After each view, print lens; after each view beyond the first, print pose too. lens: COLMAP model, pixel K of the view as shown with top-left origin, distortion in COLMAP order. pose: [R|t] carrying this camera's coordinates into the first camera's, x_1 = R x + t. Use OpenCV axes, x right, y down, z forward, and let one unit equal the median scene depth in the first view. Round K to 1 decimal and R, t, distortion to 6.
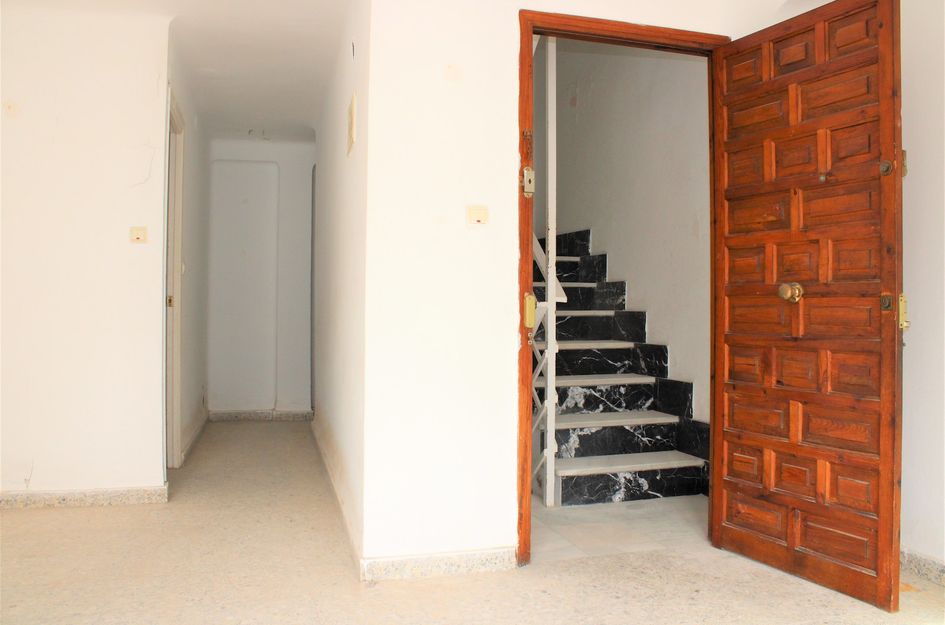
lens RADIAL K [[795.0, 0, 472.5], [0, 795.0, 312.5], [0, 0, 1]] dist [-0.126990, 0.004240]
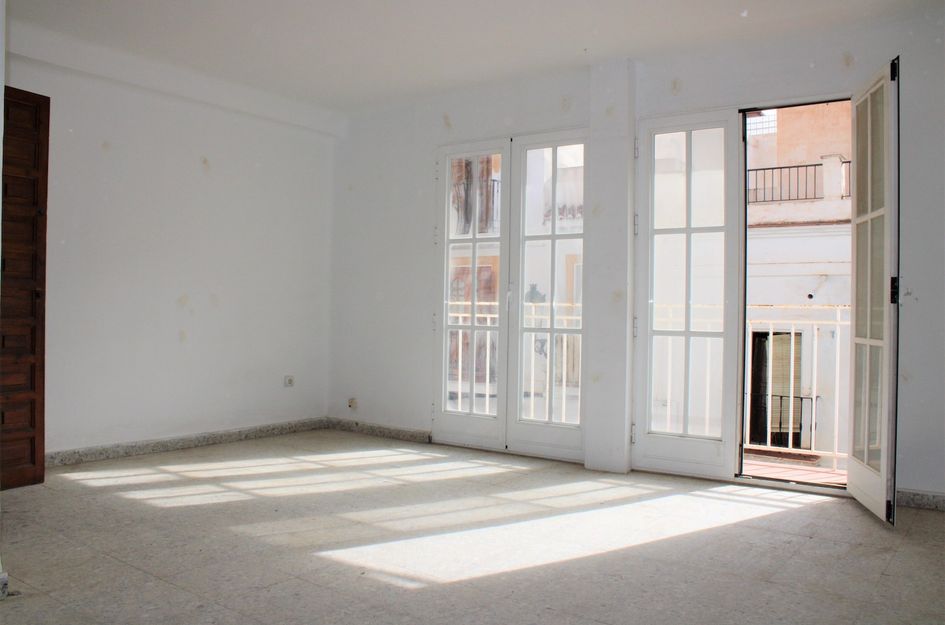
lens RADIAL K [[795.0, 0, 472.5], [0, 795.0, 312.5], [0, 0, 1]] dist [-0.126990, 0.004240]
pose [[-0.595241, -0.016211, 0.803384, -1.296467], [-0.014183, 0.999853, 0.009667, -0.003727], [-0.803422, -0.005640, -0.595383, 1.210106]]
